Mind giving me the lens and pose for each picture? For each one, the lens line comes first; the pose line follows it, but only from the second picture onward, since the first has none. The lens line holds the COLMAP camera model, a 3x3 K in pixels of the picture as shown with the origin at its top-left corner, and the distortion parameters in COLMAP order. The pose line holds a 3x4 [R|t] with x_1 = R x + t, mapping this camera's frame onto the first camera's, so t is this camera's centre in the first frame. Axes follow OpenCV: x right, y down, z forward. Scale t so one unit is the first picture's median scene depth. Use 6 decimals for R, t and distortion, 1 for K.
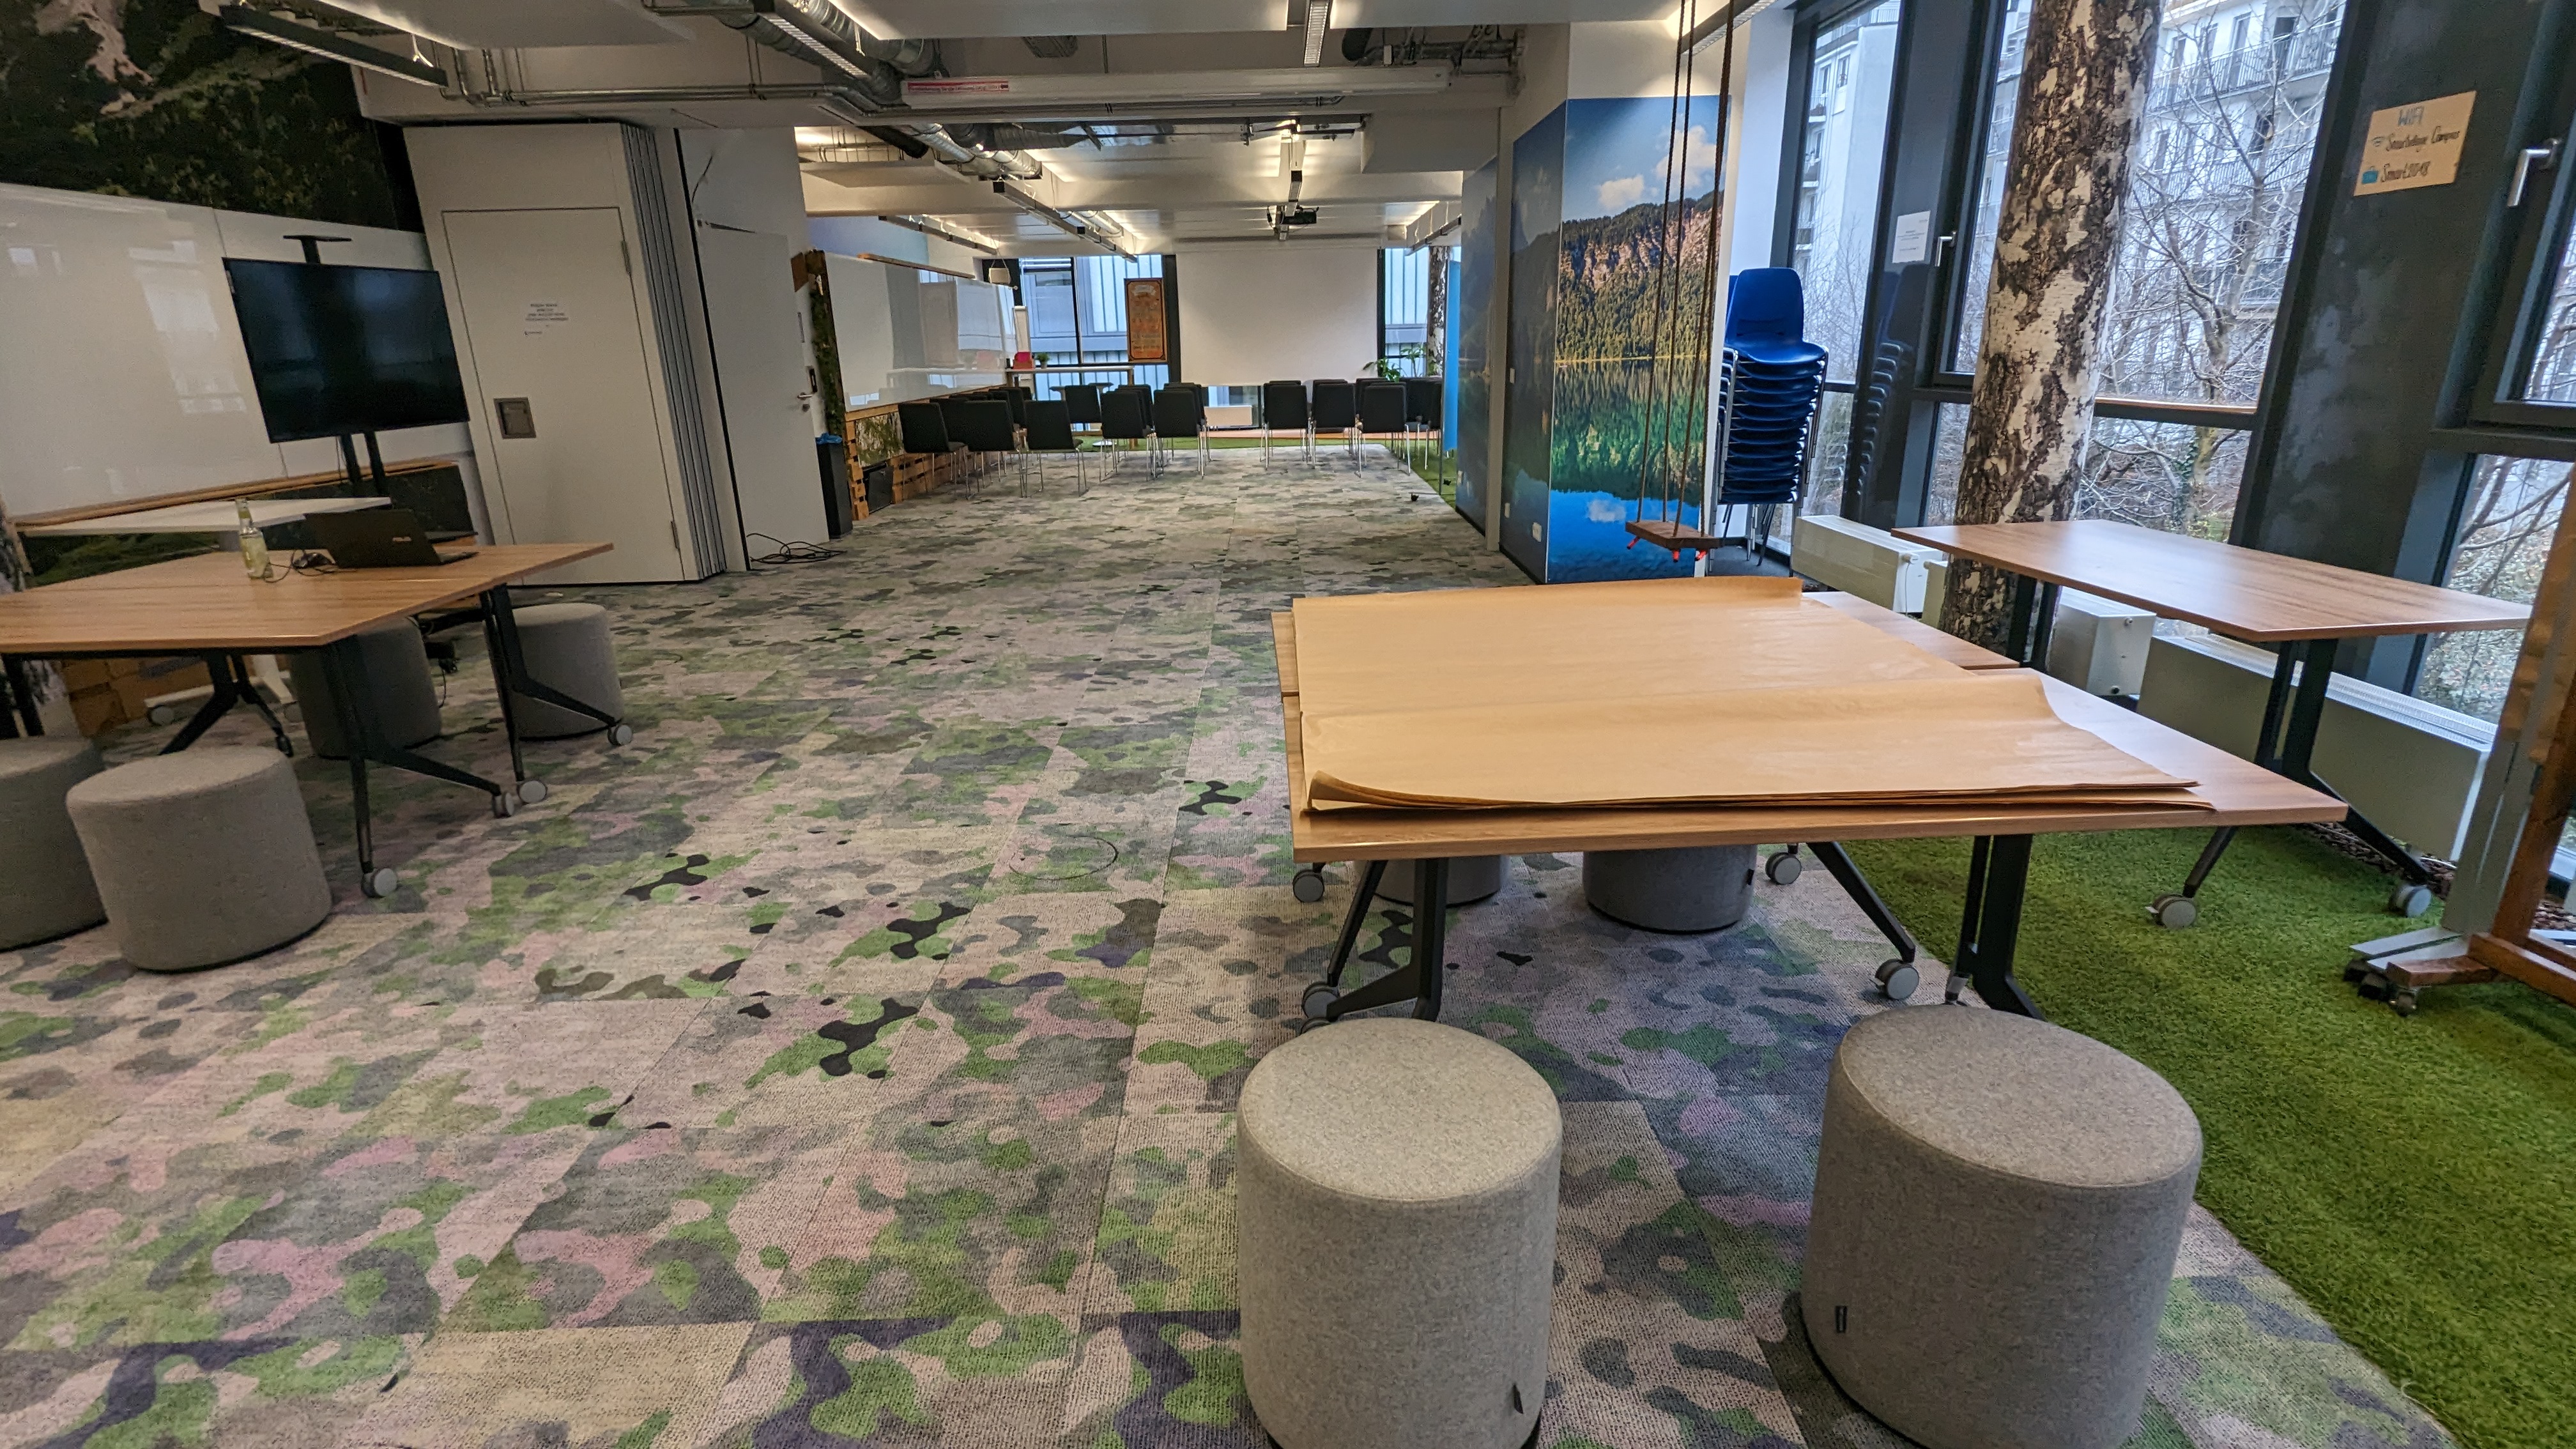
lens RADIAL K [[1216.5, 0, 1290.0], [0, 1216.5, 728.4], [0, 0, 1]] dist [0.000911, -0.000603]
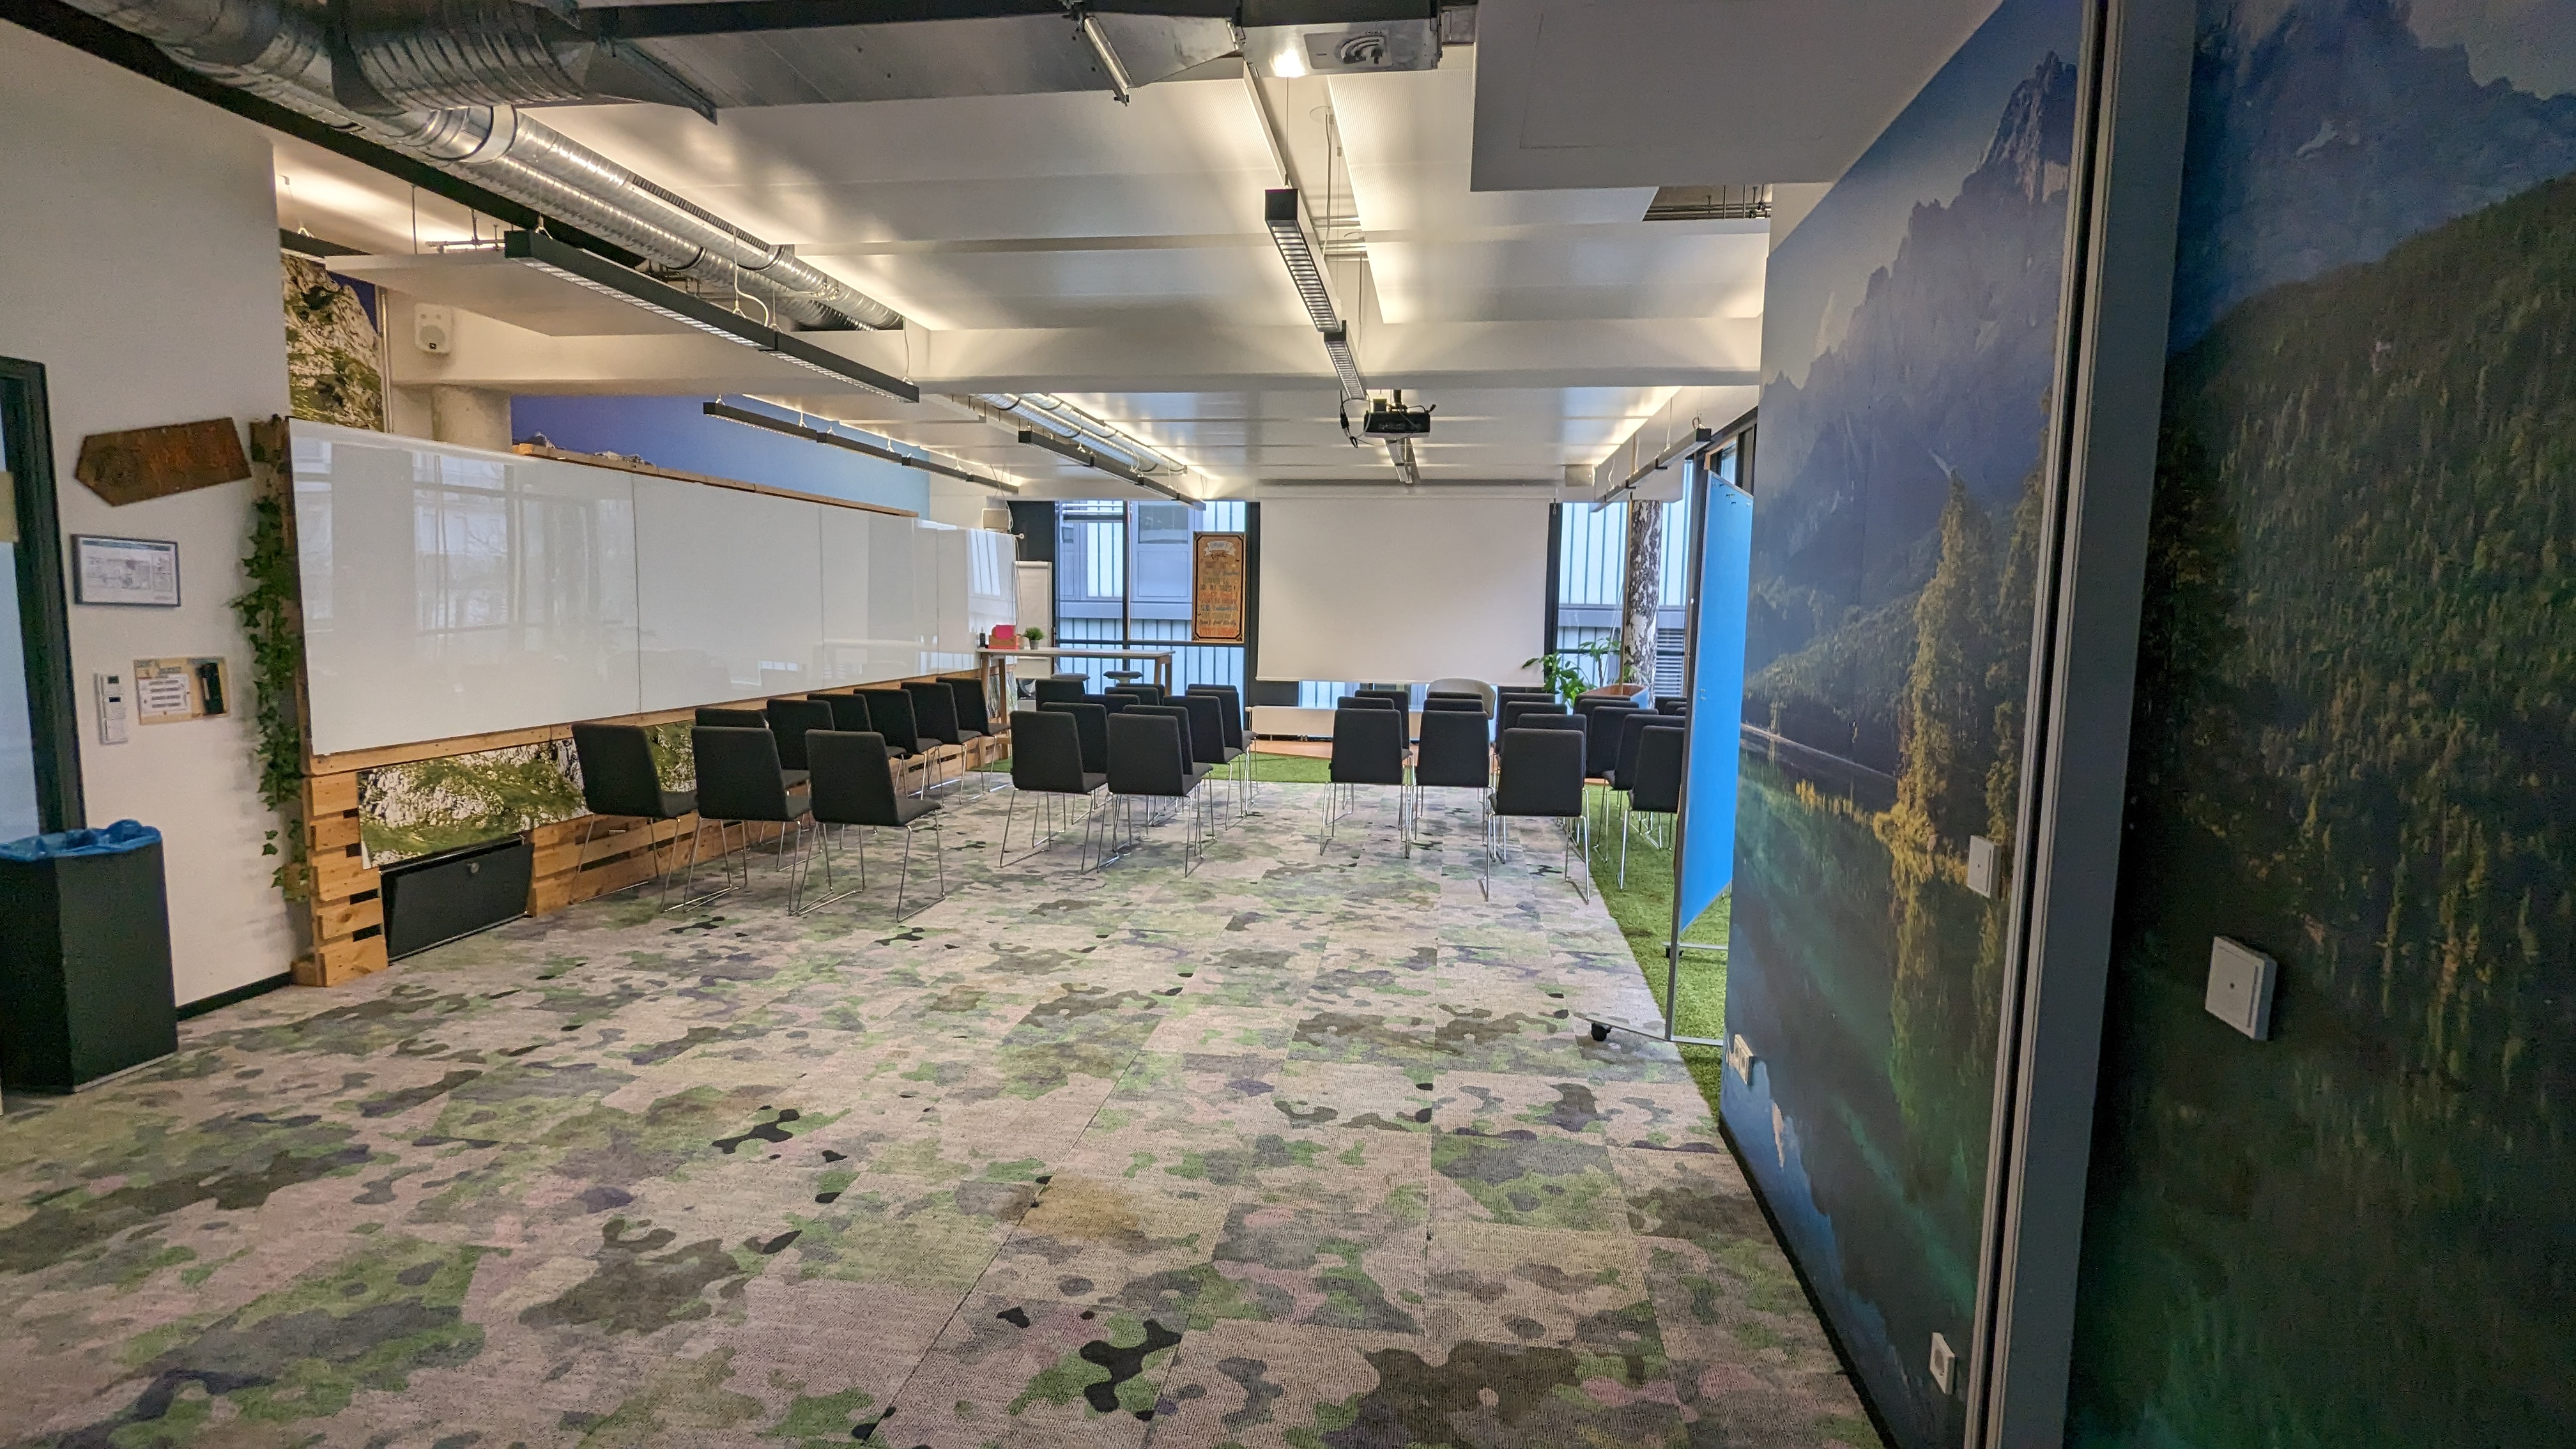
lens RADIAL K [[1216.5, 0, 1233.4], [0, 1216.5, 716.9], [0, 0, 1]] dist [0.000911, -0.000603]
pose [[0.981143, 0.057954, -0.184393, 0.081162], [-0.096295, 0.973730, -0.206340, -0.314618], [0.167591, 0.220205, 0.960949, 0.908986]]
